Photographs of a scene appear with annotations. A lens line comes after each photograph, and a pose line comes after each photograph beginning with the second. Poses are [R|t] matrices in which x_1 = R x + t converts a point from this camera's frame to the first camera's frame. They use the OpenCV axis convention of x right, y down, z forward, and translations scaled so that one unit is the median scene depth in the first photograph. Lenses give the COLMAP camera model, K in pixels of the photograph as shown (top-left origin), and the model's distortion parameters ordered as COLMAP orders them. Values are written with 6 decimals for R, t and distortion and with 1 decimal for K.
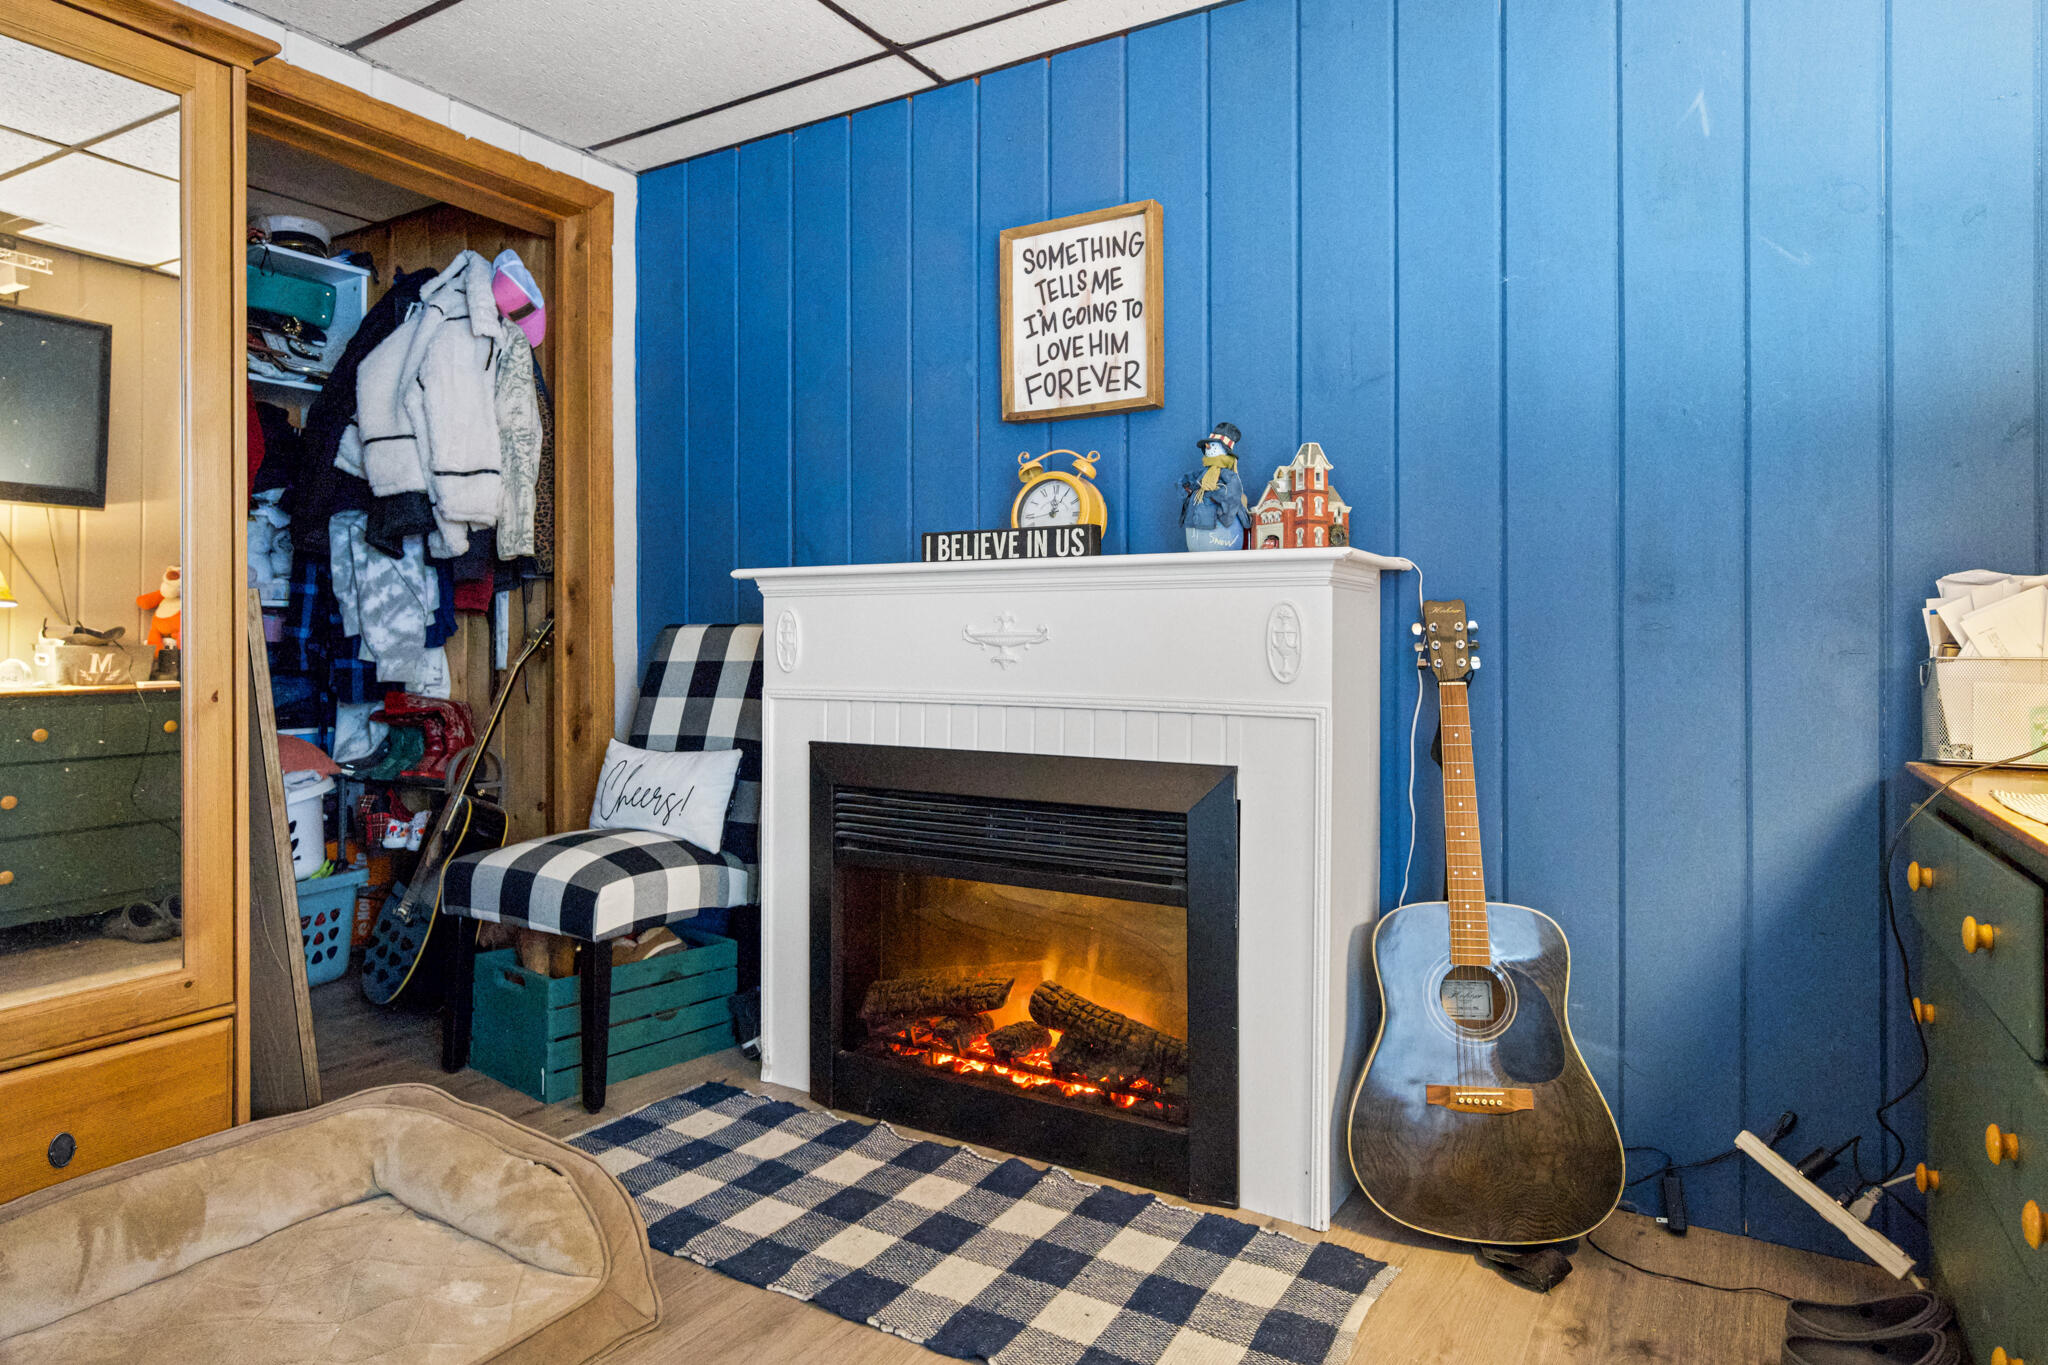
lens RADIAL K [[1183.6, 0, 1023.7], [0, 1183.6, 668.3], [0, 0, 1]] dist [-0.002584, -0.000169]
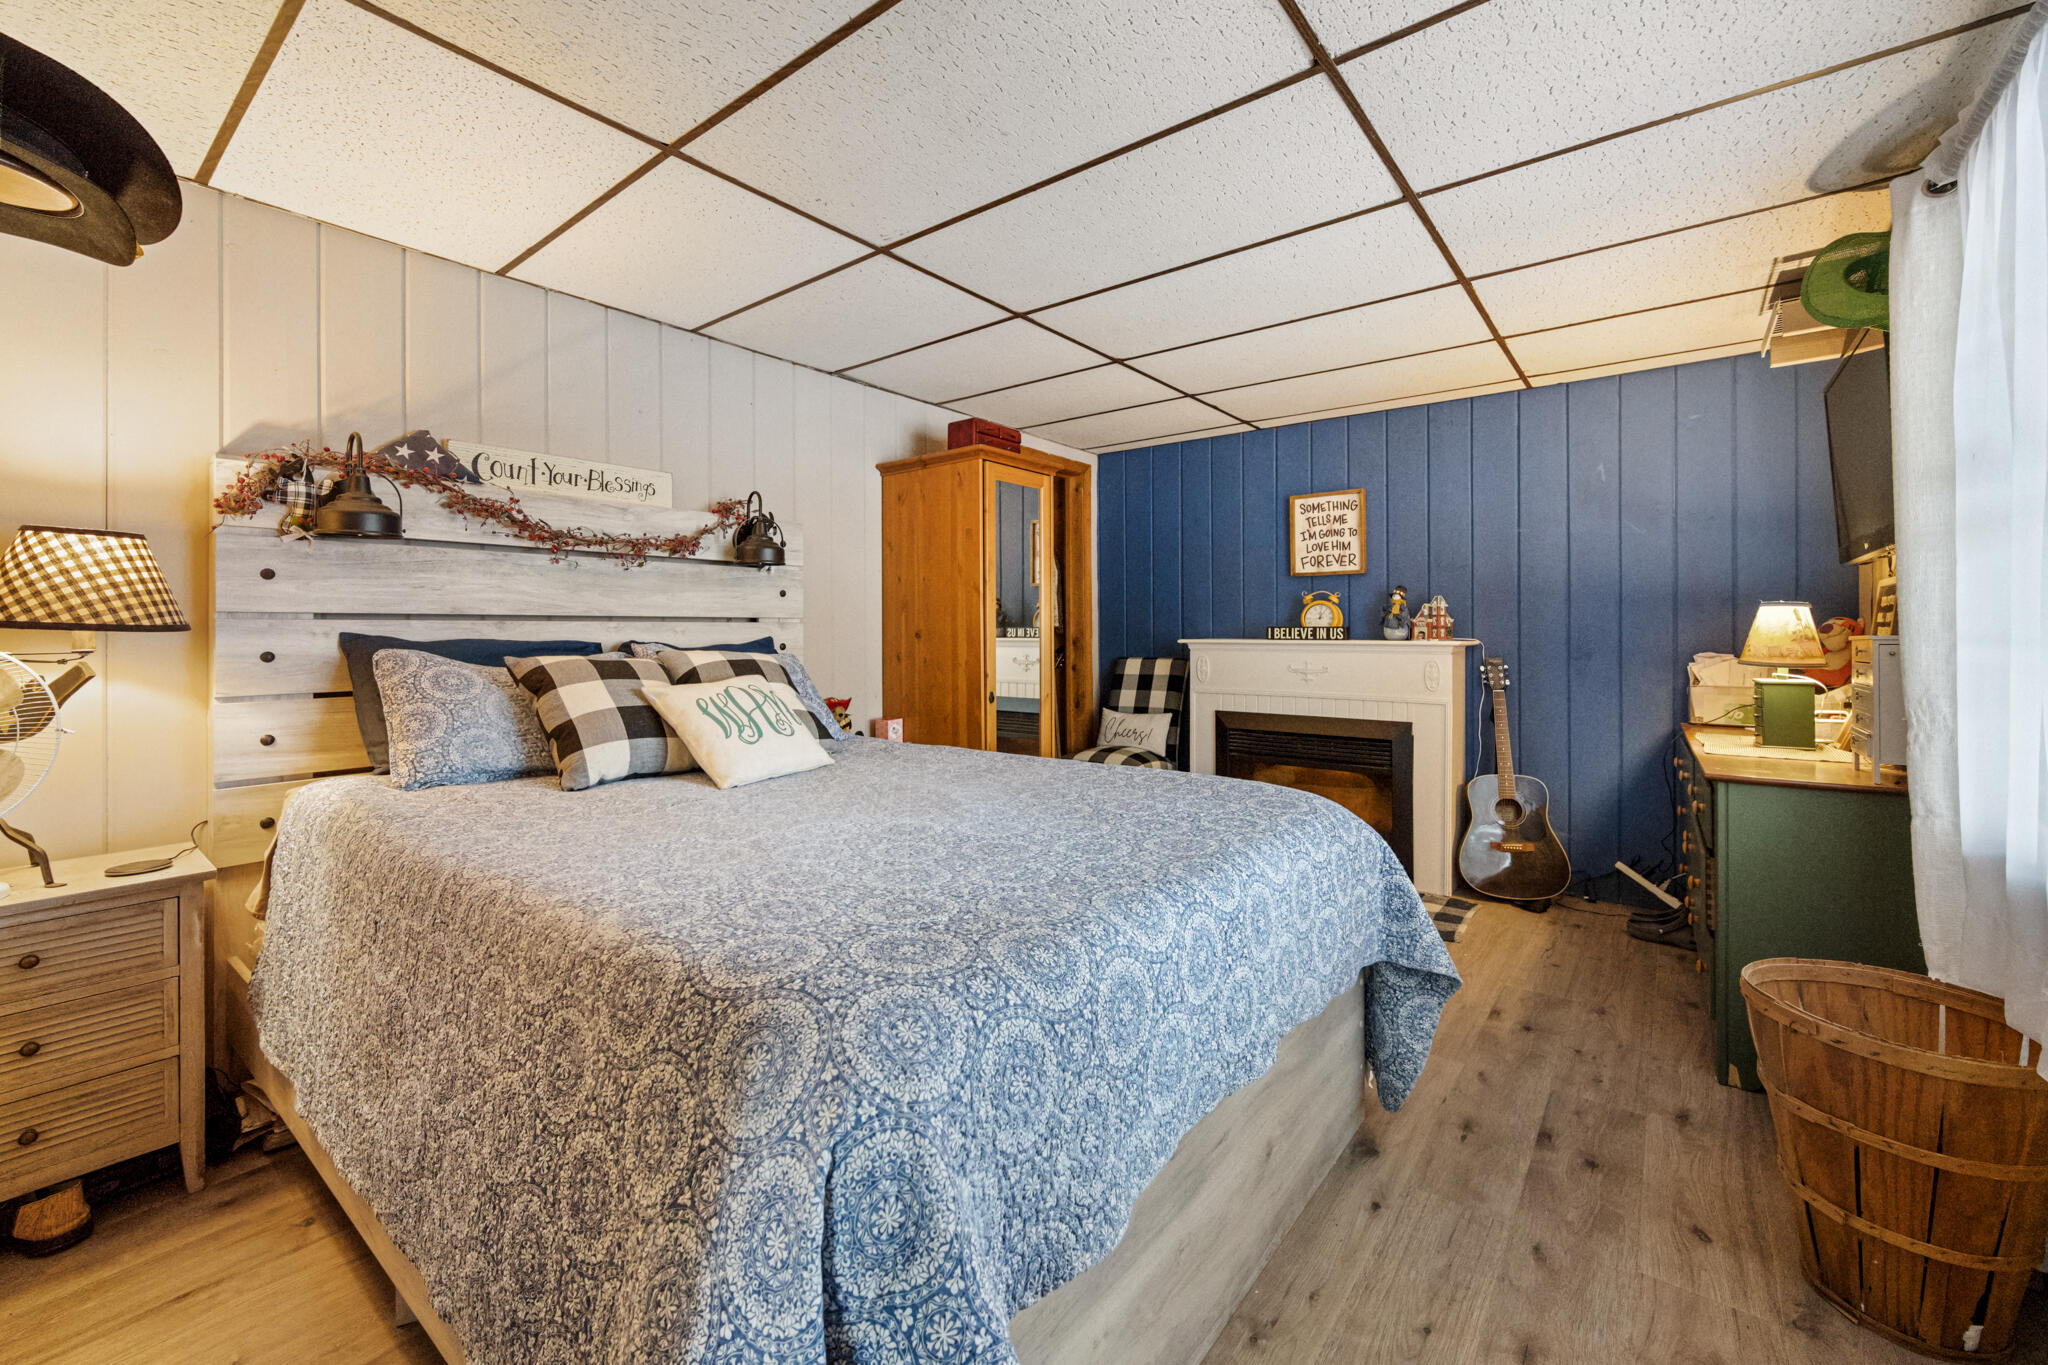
lens RADIAL K [[819.5, 0, 1029.4], [0, 819.5, 653.9], [0, 0, 1]] dist [0.002033, 0.000292]
pose [[0.992596, -0.003320, -0.121421, -0.384330], [0.004034, 0.999976, 0.005634, -0.072419], [0.121399, -0.006082, 0.992585, -0.792395]]
